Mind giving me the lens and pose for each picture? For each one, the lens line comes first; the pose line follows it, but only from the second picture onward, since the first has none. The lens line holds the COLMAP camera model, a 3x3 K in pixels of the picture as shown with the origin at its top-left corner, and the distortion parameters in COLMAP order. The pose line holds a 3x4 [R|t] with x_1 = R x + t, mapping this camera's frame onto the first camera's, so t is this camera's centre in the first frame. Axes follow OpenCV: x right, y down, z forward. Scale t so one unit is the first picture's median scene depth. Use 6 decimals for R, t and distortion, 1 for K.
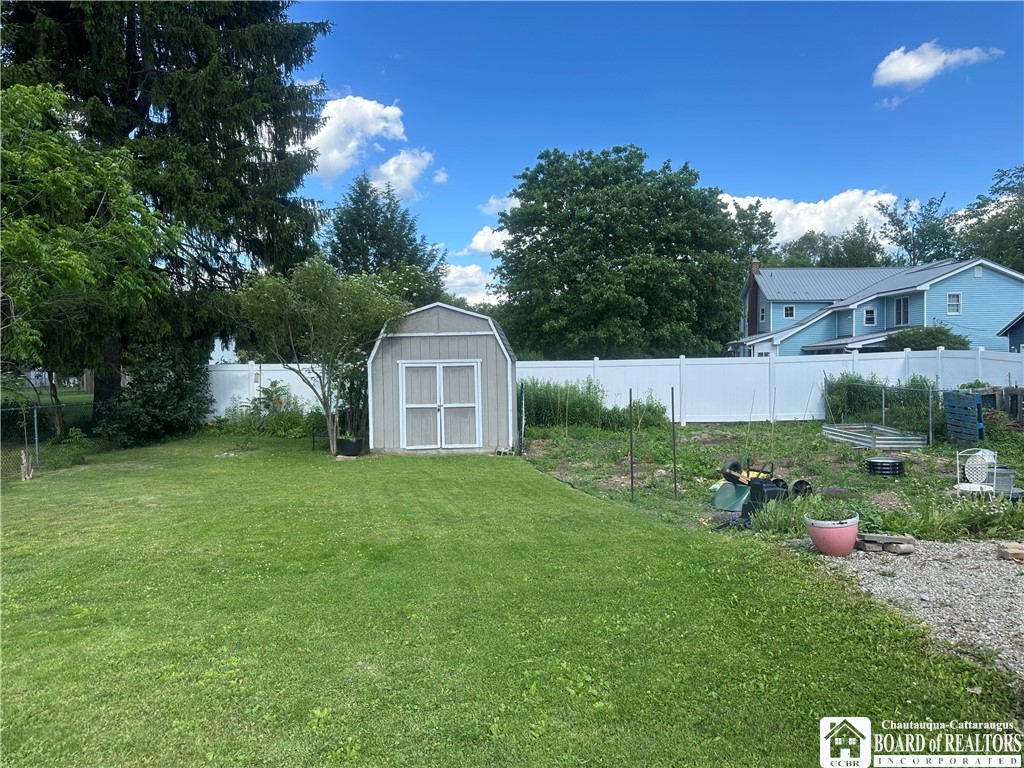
lens RADIAL K [[728.7, 0, 512.0], [0, 728.7, 384.0], [0, 0, 1]] dist [0.089780, -0.079396]
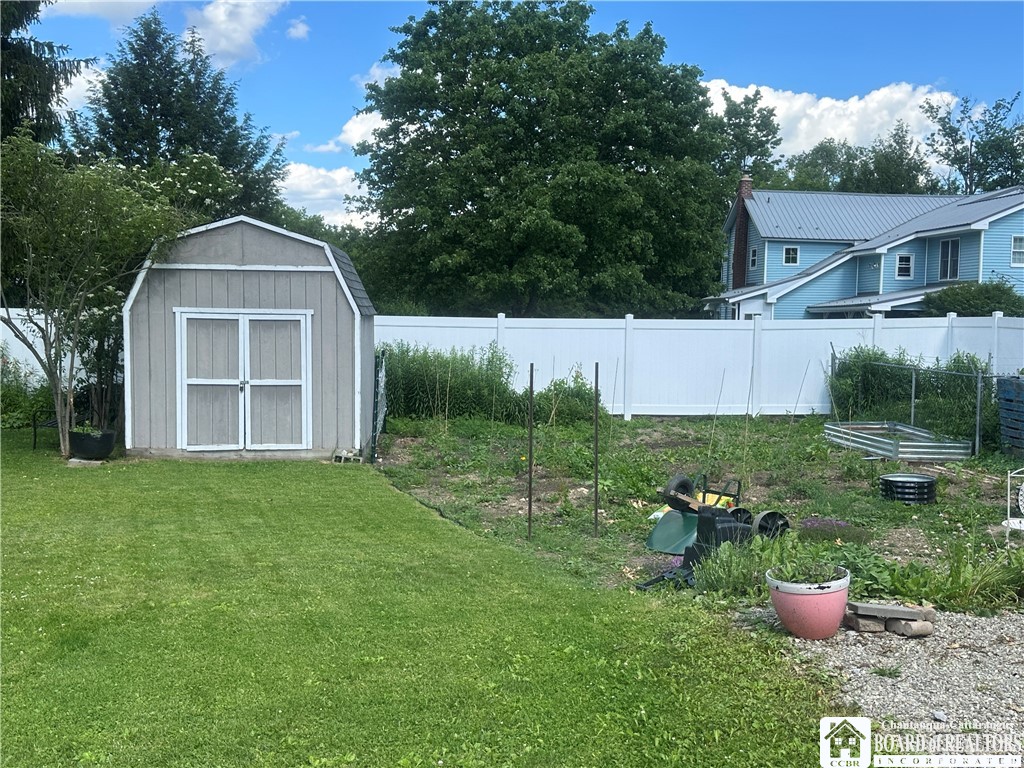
lens RADIAL K [[956.7, 0, 578.5], [0, 956.7, 379.2], [0, 0, 1]] dist [0.217629, -0.353040]
pose [[0.994397, 0.022452, 0.103300, 0.095946], [-0.025128, 0.999379, 0.024682, -0.000463], [-0.102682, -0.027140, 0.994344, 0.132528]]
